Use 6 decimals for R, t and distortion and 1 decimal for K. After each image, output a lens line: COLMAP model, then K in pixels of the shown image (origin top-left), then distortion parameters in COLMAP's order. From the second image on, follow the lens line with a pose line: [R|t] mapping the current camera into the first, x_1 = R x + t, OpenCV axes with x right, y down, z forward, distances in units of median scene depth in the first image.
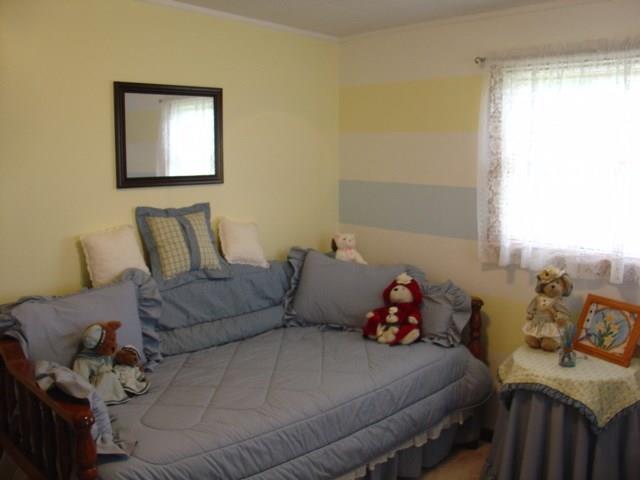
lens RADIAL K [[666.6, 0, 319.5], [0, 666.6, 240.8], [0, 0, 1]] dist [0.010456, 0.000000]
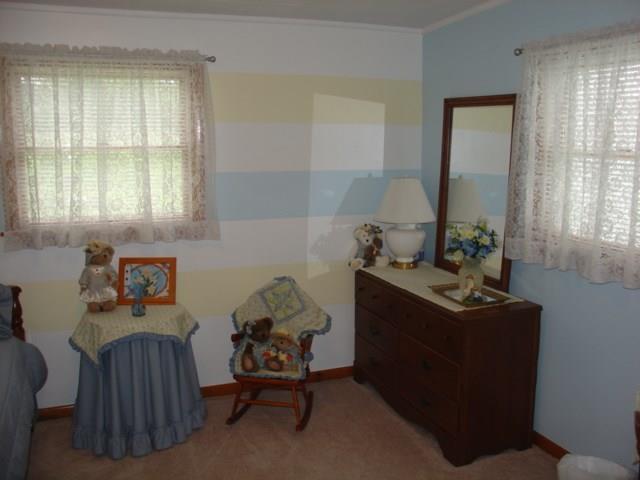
lens RADIAL K [[666.6, 0, 319.3], [0, 666.6, 240.2], [0, 0, 1]] dist [0.010456, 0.000000]
pose [[0.474739, -0.153749, 0.866593, -0.471676], [0.144731, 0.984857, 0.095444, -0.014857], [-0.868145, 0.080112, 0.489803, 0.103383]]
